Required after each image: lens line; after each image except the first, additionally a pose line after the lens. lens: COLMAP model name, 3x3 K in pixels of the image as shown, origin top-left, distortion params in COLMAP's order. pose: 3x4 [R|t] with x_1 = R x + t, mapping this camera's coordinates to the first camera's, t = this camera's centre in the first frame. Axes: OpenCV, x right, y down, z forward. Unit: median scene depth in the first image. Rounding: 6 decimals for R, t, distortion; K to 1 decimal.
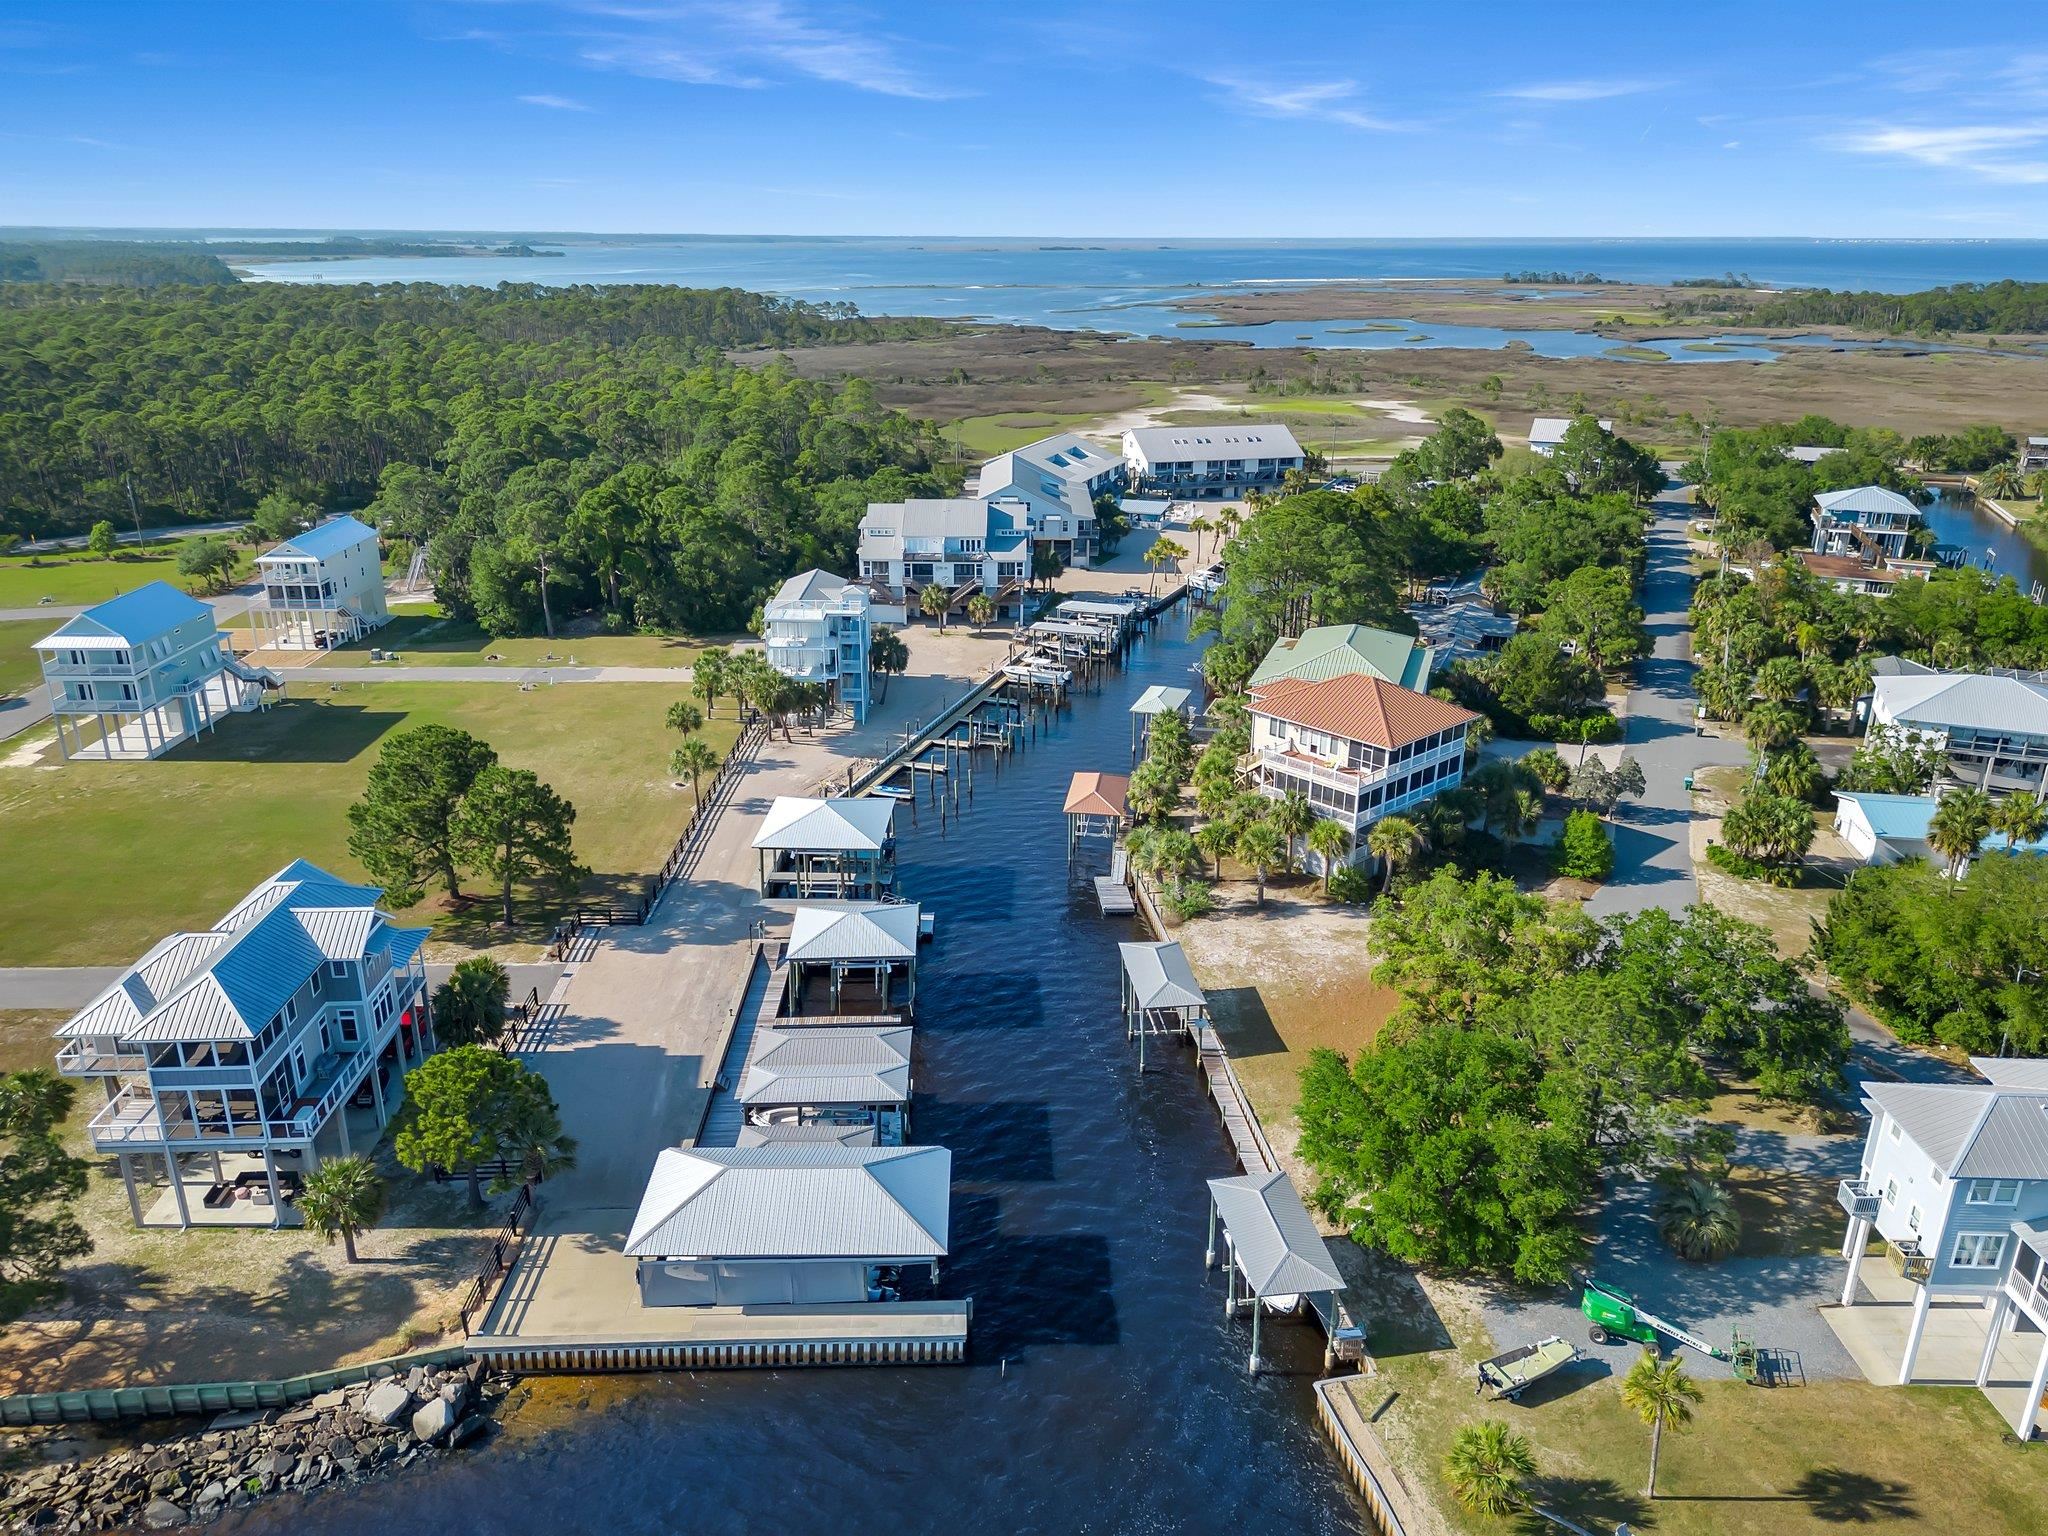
lens RADIAL K [[1429.1, 0, 1024.0], [0, 1429.1, 768.0], [0, 0, 1]] dist [0.051437, -0.061418]
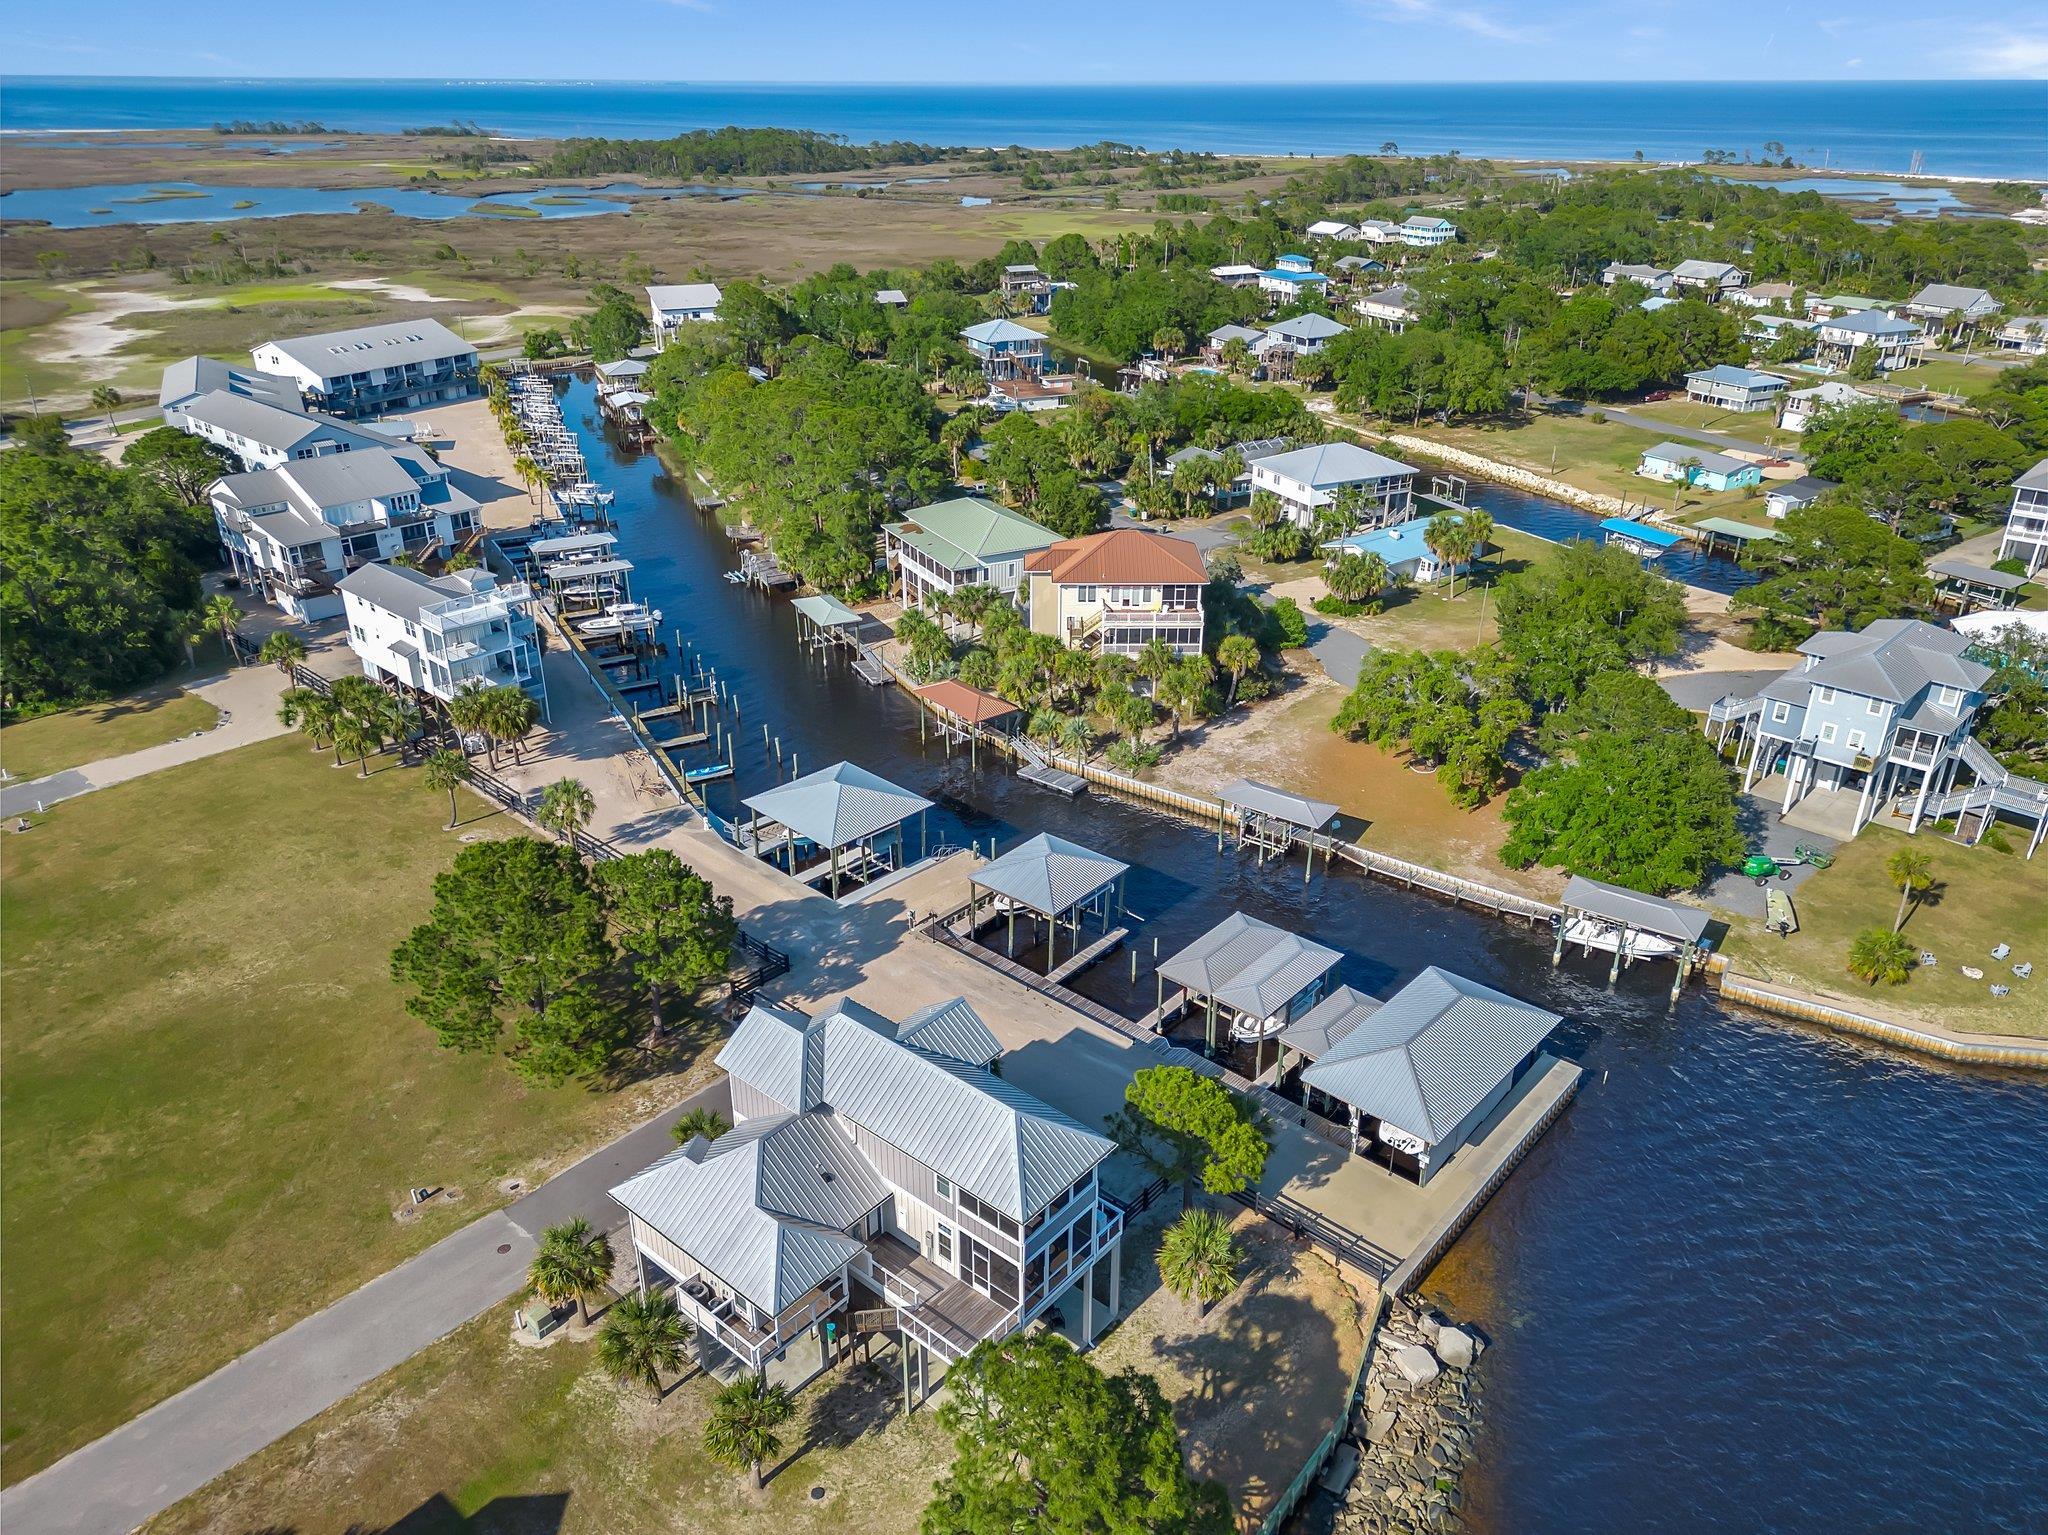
lens RADIAL K [[1429.1, 0, 1024.0], [0, 1429.1, 767.5], [0, 0, 1]] dist [0.051437, -0.061418]
pose [[0.665678, -0.317349, 0.675398, -0.286799], [0.252294, 0.947483, 0.196531, -0.057481], [-0.702296, 0.039573, 0.710784, 0.106443]]
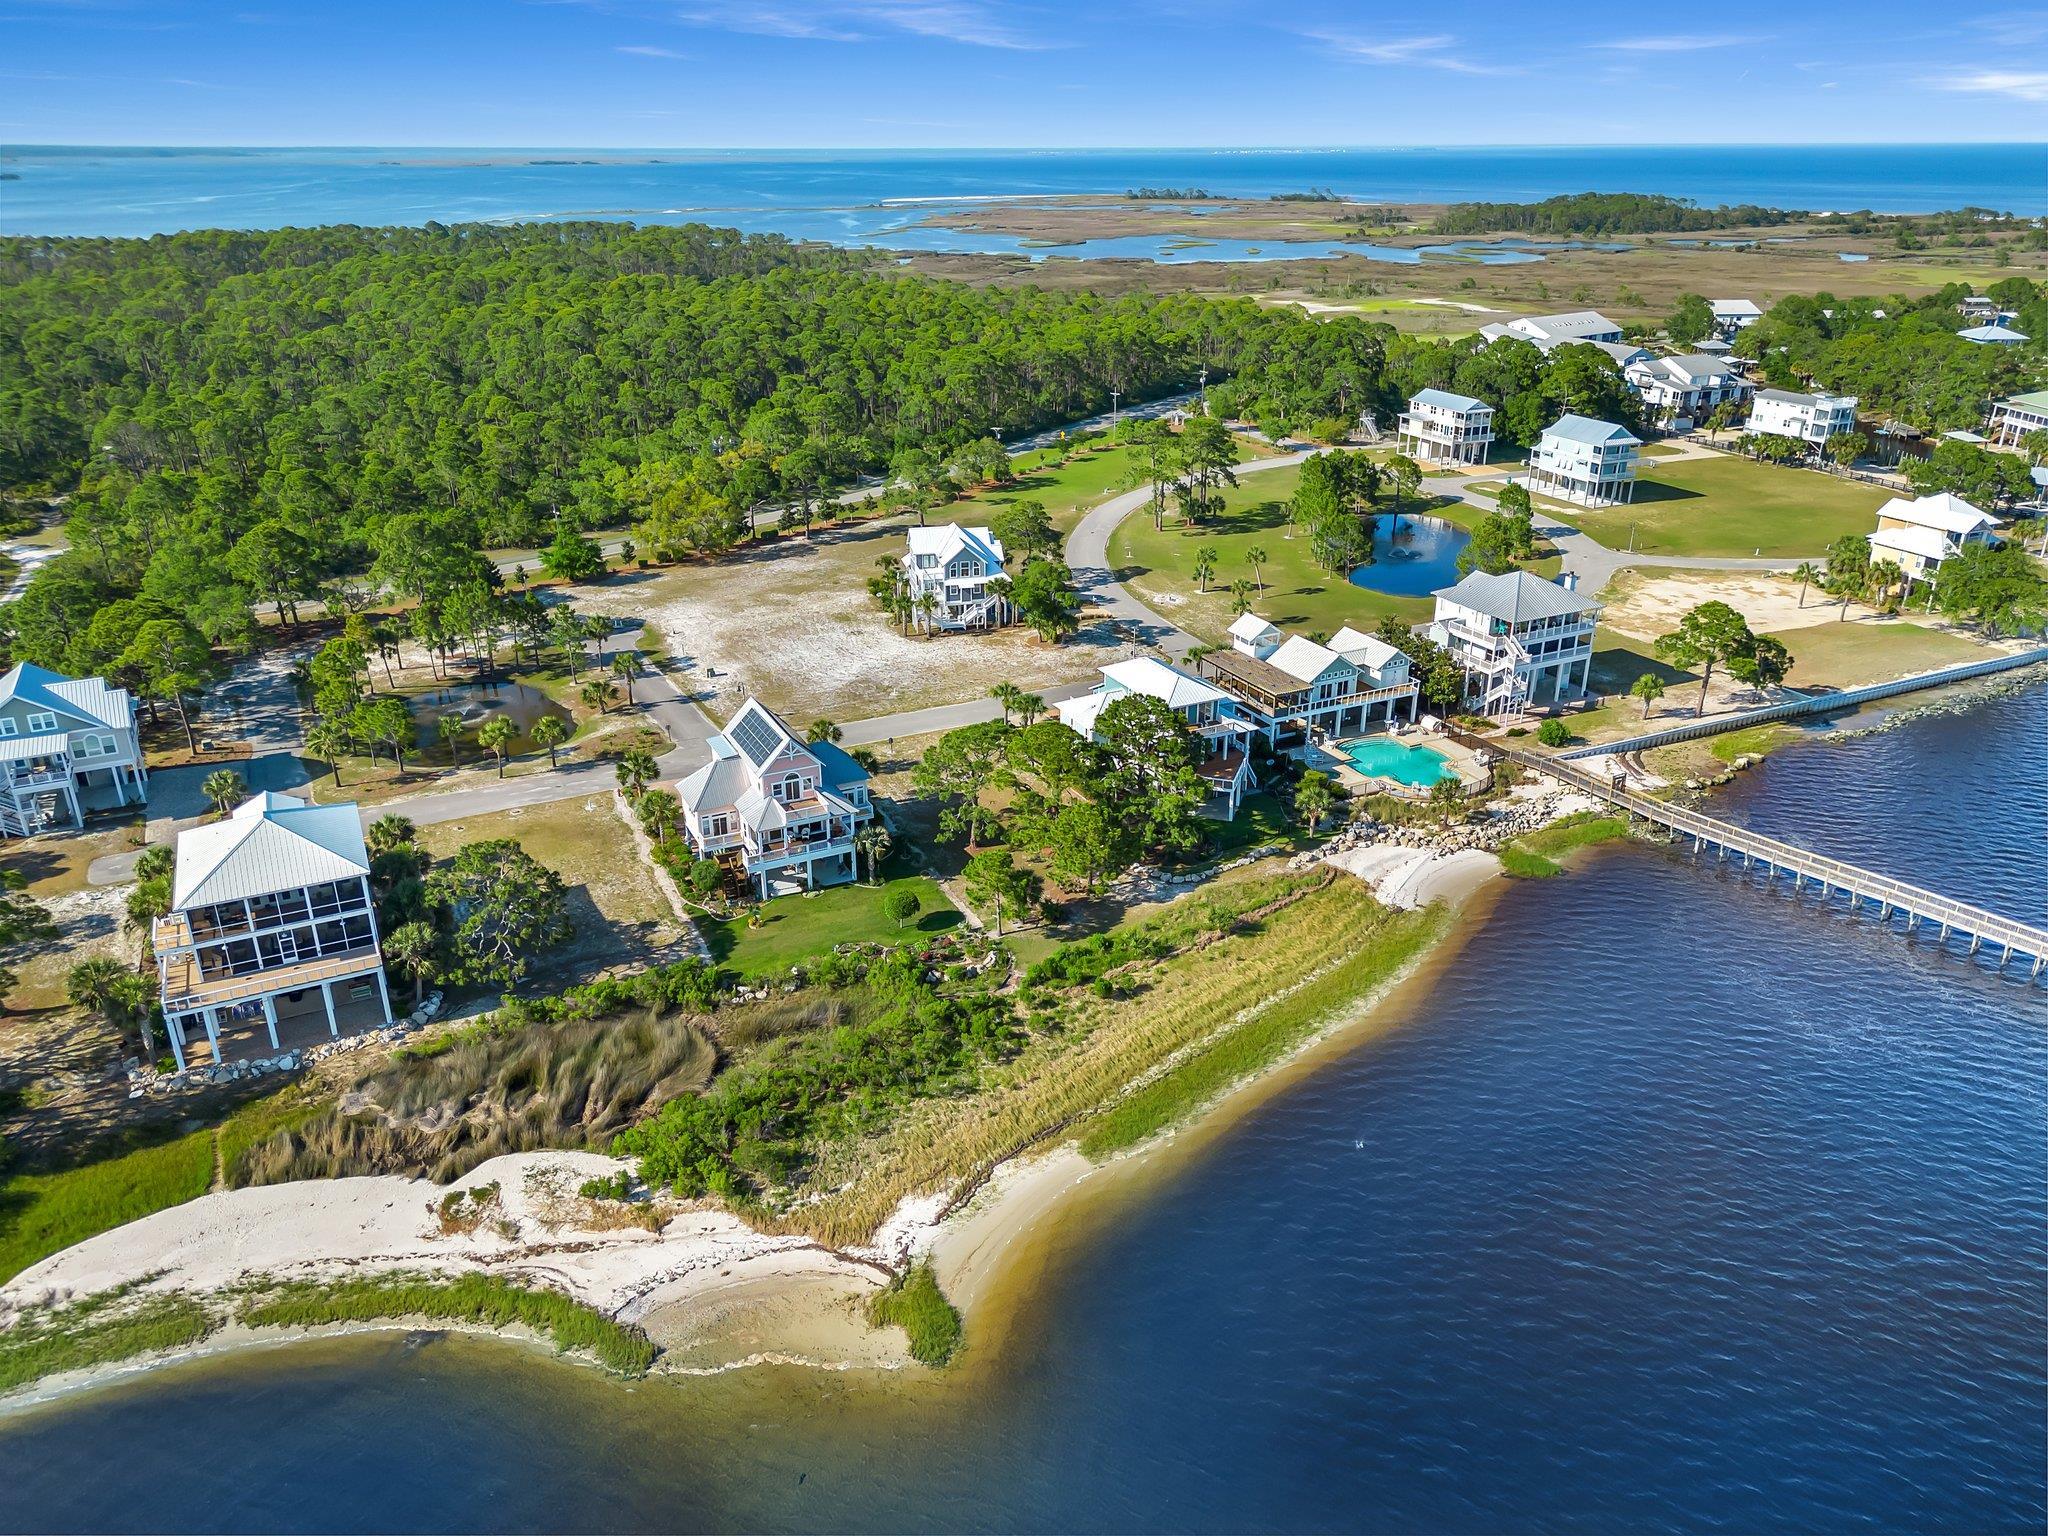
lens RADIAL K [[1429.1, 0, 1024.0], [0, 1429.1, 768.0], [0, 0, 1]] dist [0.051437, -0.061418]
pose [[0.928915, -0.150694, 0.338243, -0.837566], [0.132252, 0.988216, 0.077068, 0.017950], [-0.345871, -0.026857, 0.937898, -0.153718]]
